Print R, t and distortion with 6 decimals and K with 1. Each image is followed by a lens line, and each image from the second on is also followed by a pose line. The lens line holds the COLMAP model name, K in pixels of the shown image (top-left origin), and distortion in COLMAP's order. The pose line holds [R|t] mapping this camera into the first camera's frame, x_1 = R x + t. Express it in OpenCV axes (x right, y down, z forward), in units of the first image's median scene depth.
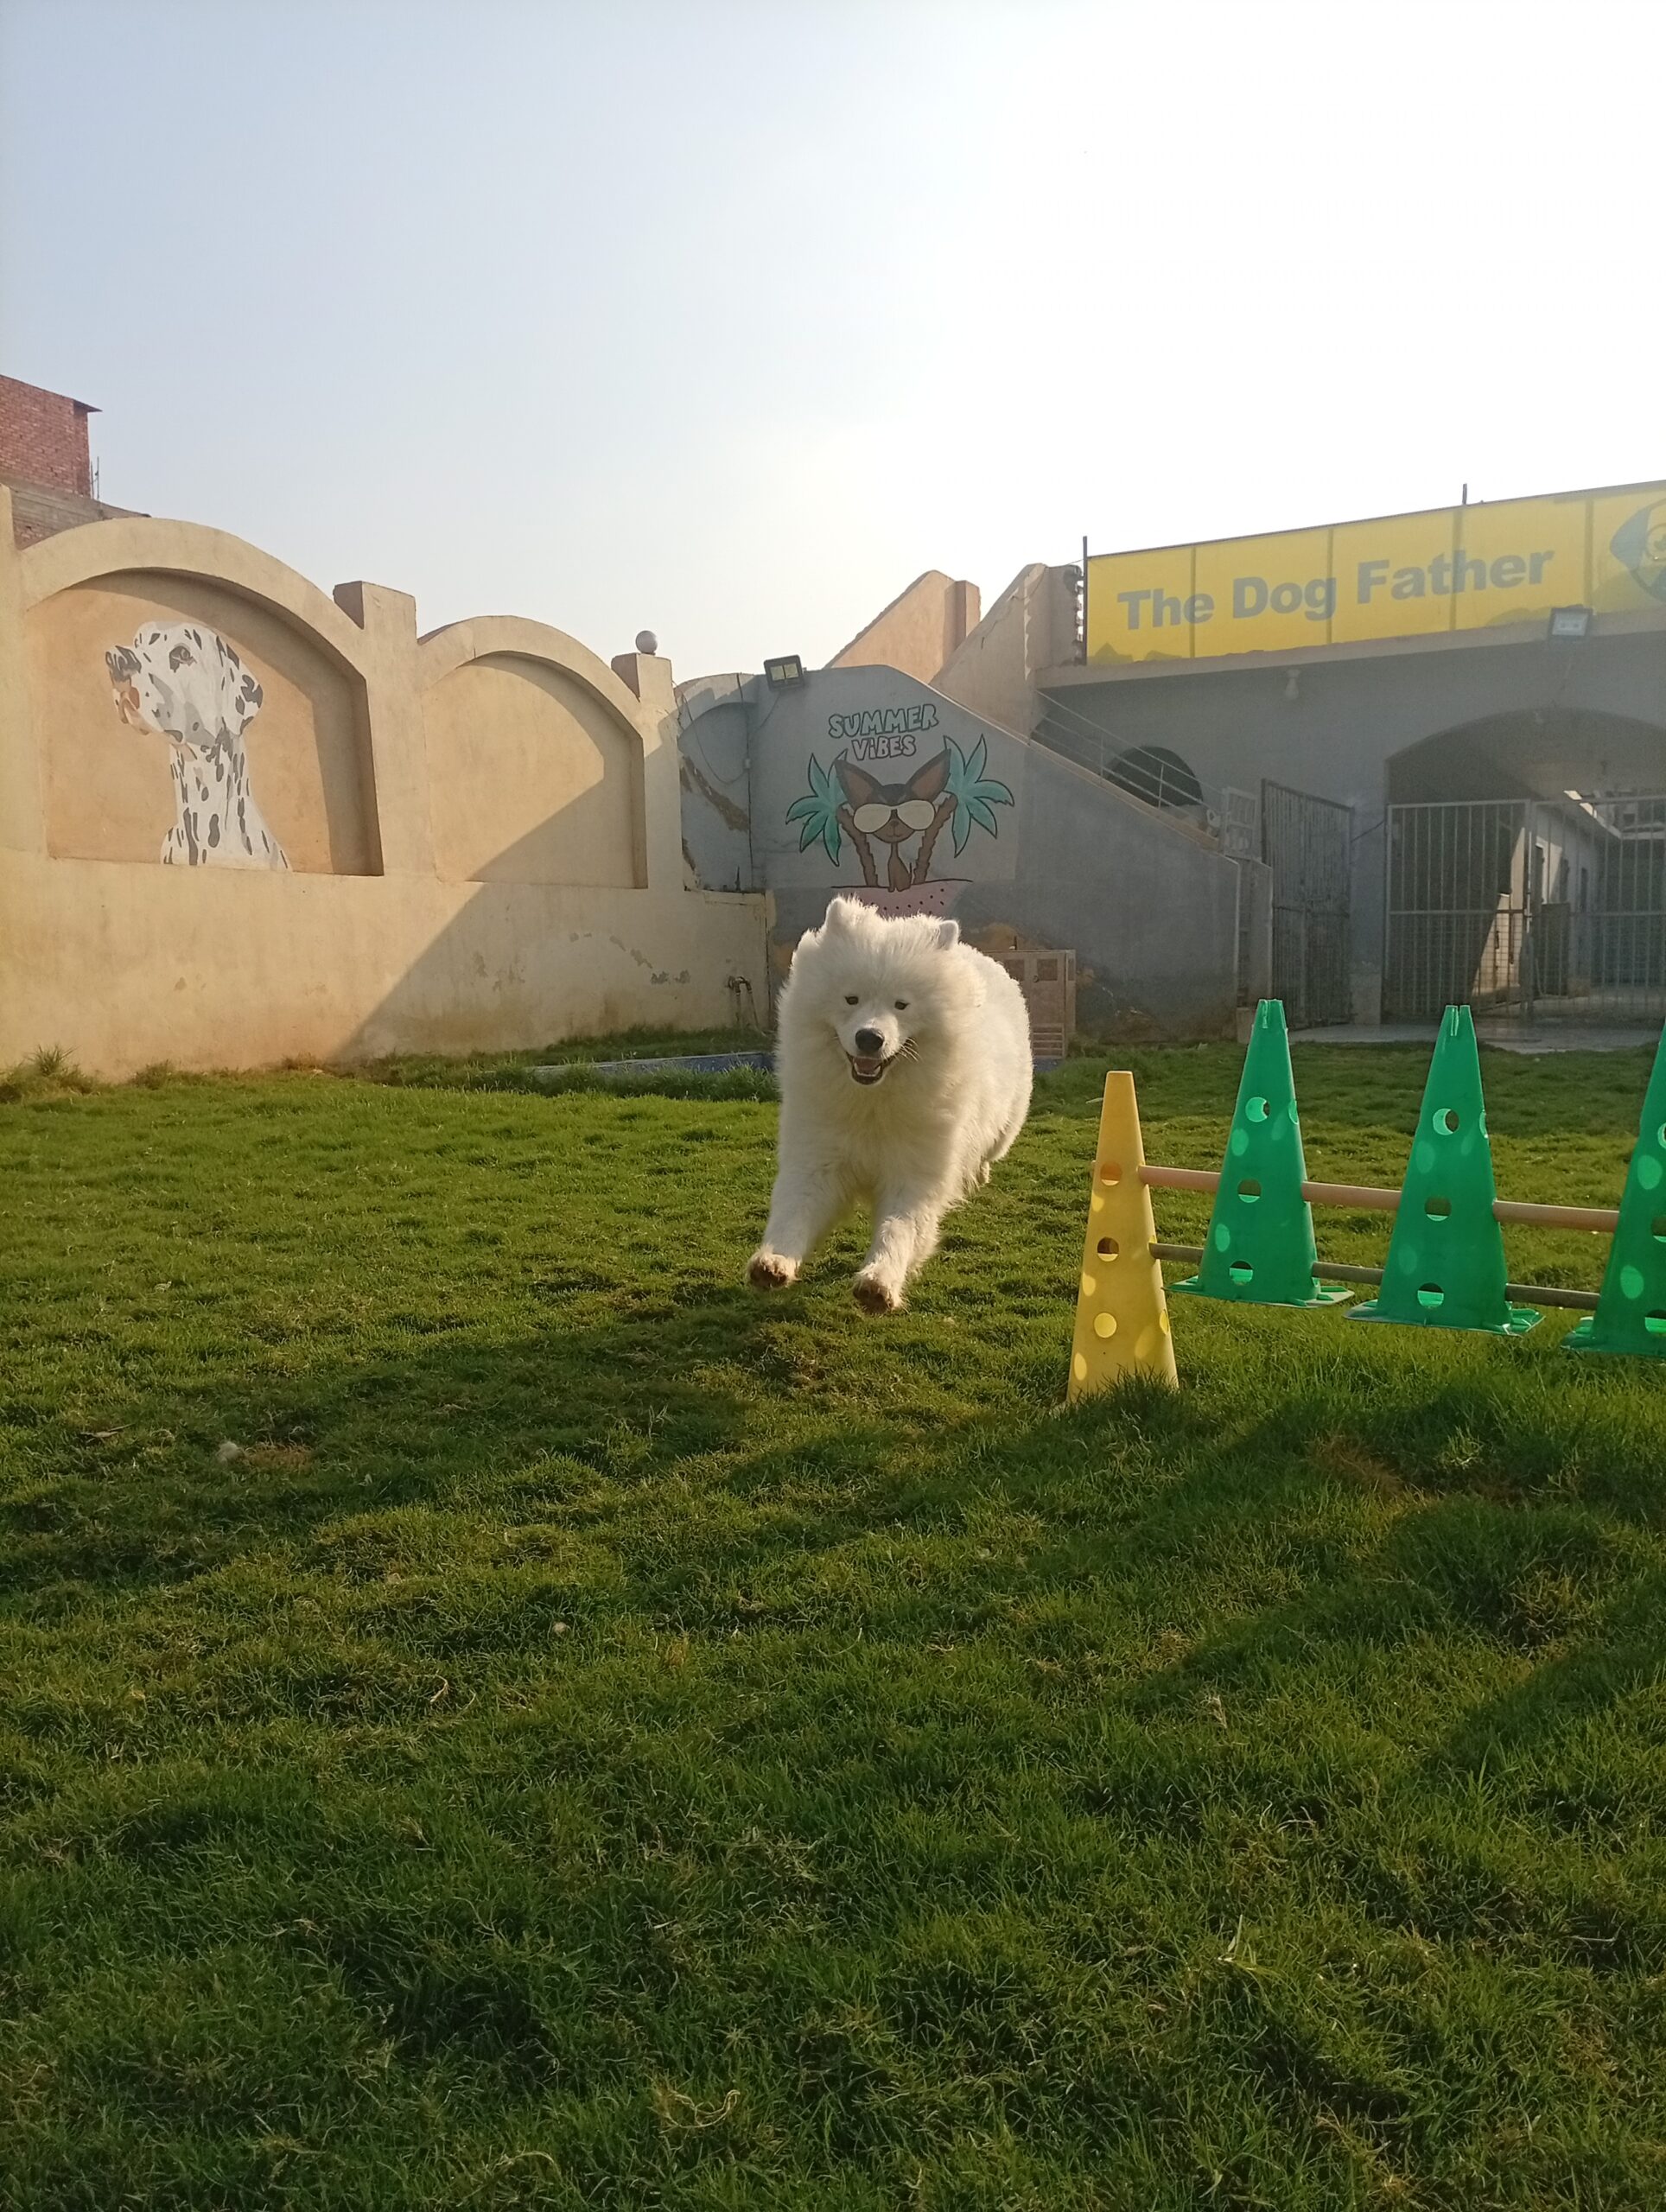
lens RADIAL K [[1741.5, 0, 833.0], [0, 1741.5, 1106.6], [0, 0, 1]] dist [-0.000003, 0.000046]
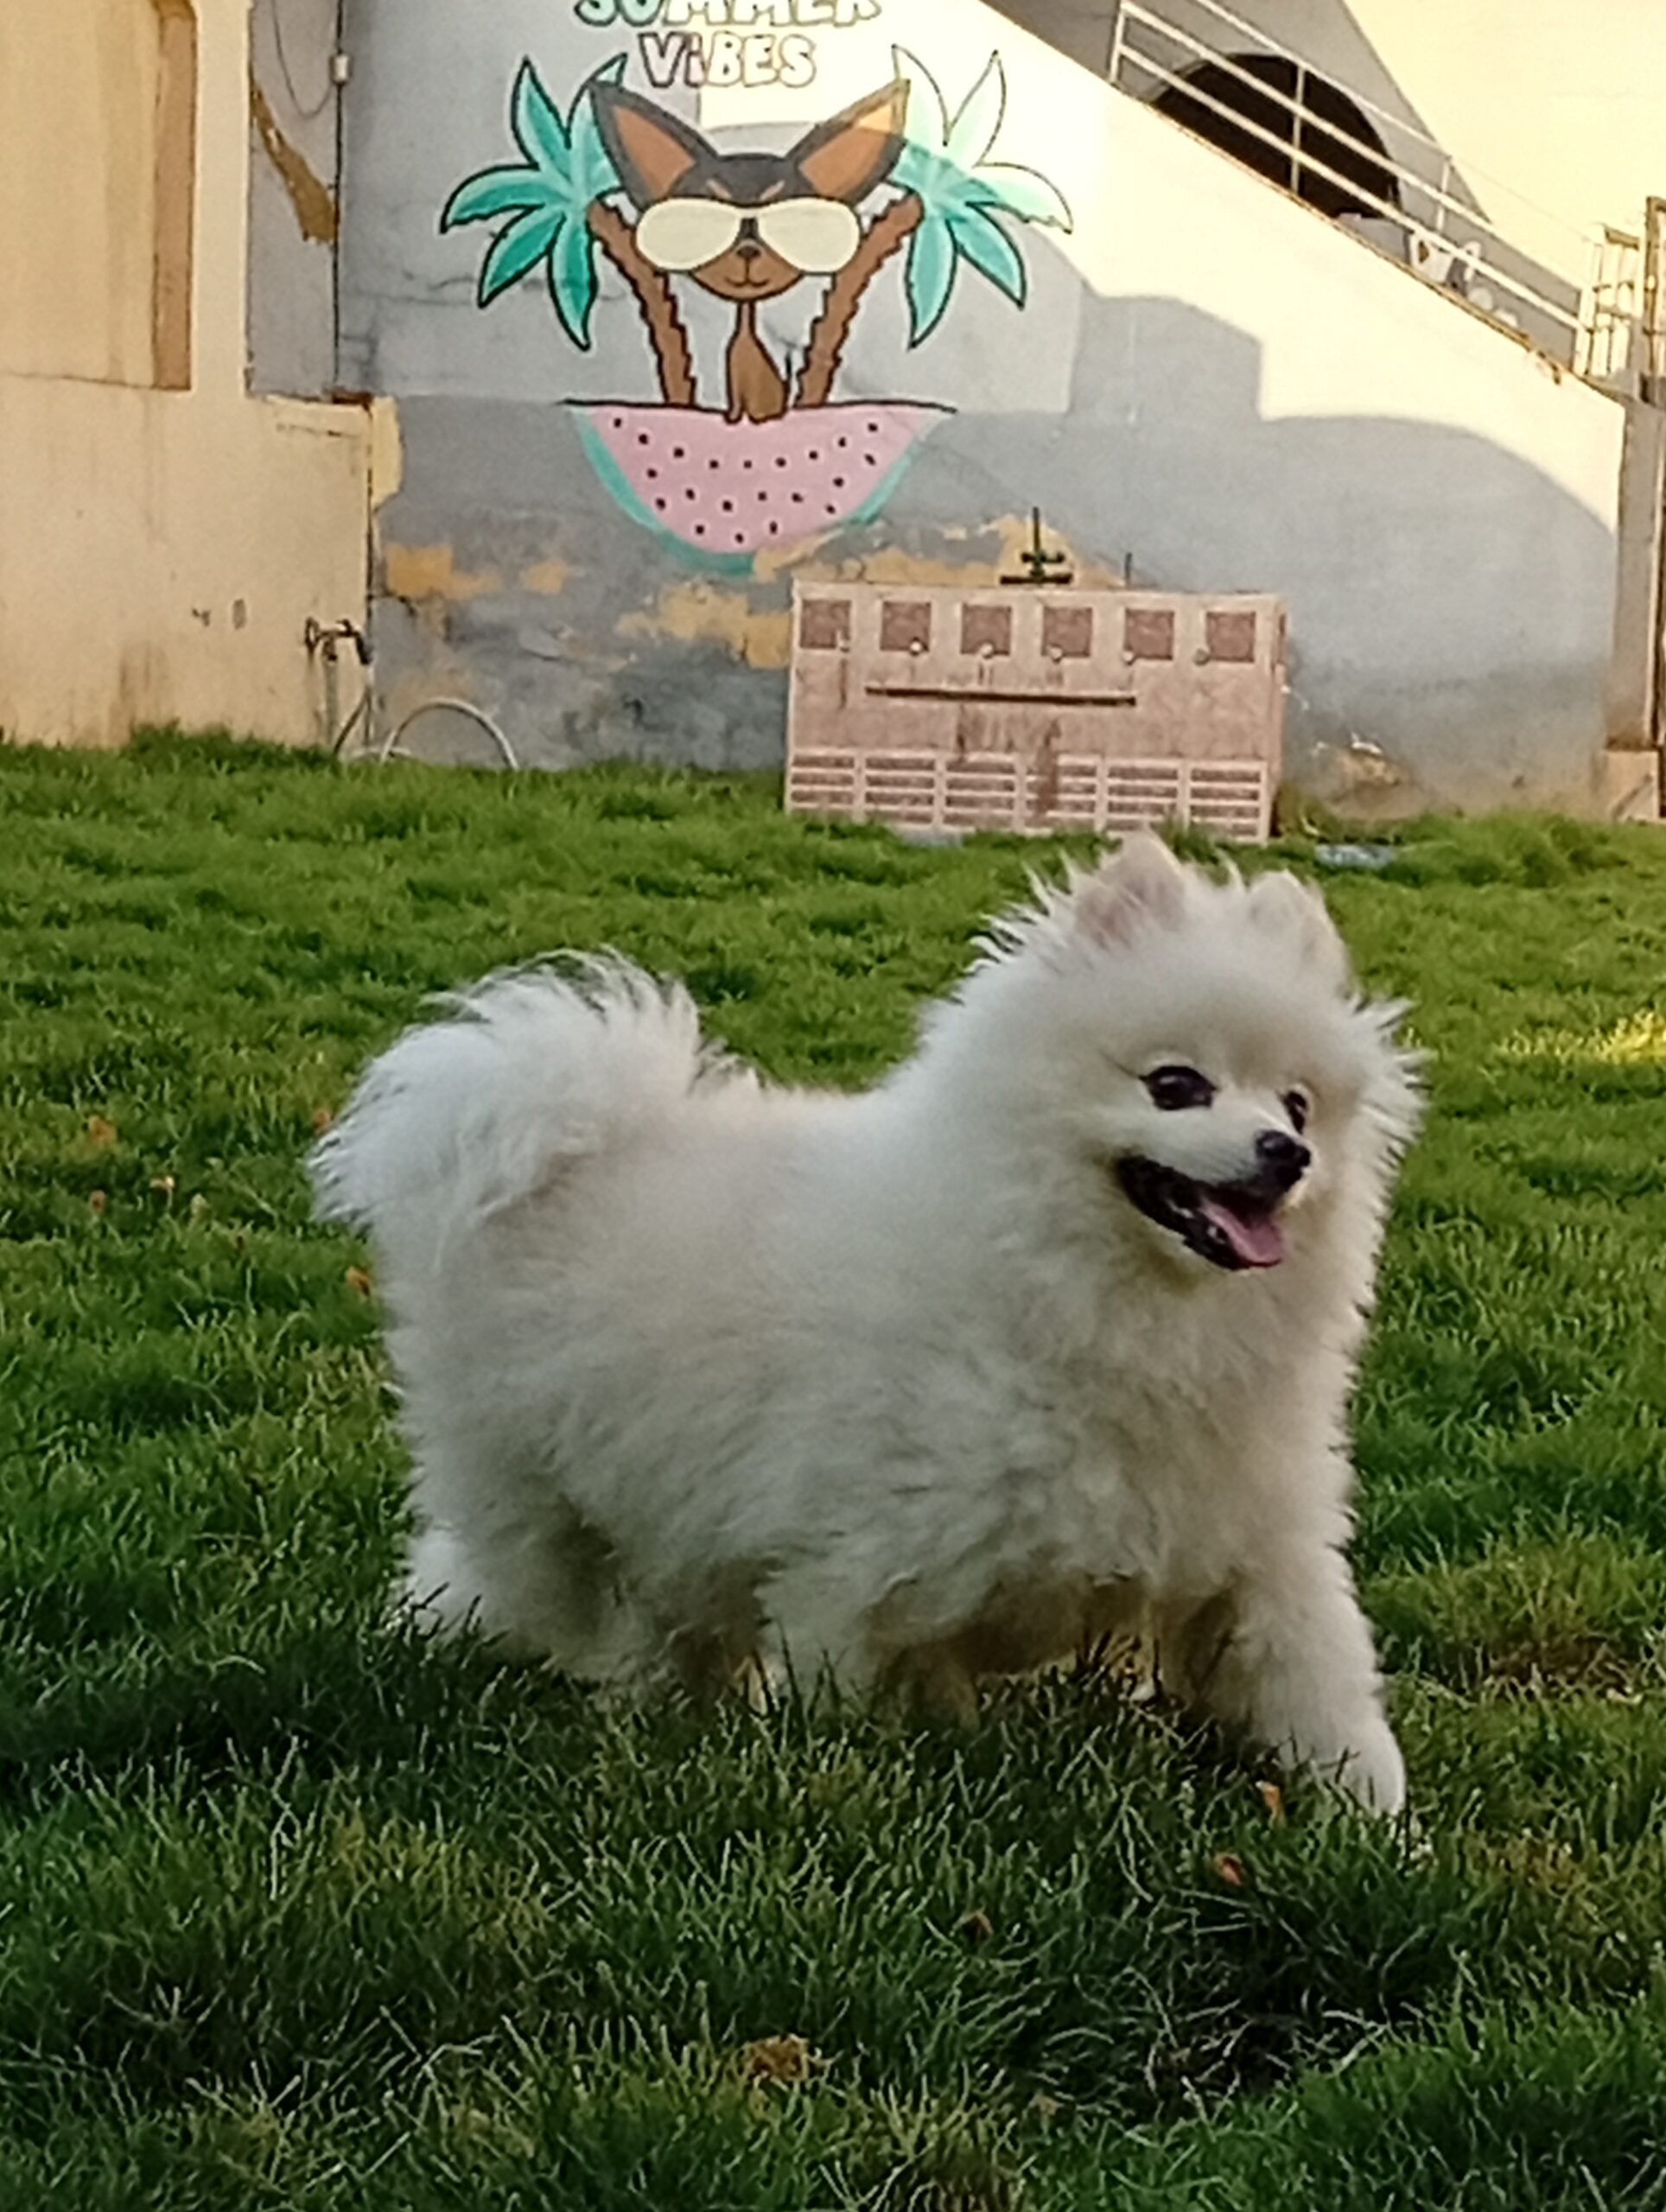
lens RADIAL K [[7489.2, 0, 833.0], [0, 7489.2, 1106.1], [0, 0, 1]] dist [0.059005, 0.000000]
pose [[0.967126, 0.025374, 0.253028, -0.371475], [-0.022013, 0.999628, -0.016106, 0.058903], [-0.253343, 0.010007, 0.967325, -0.653240]]
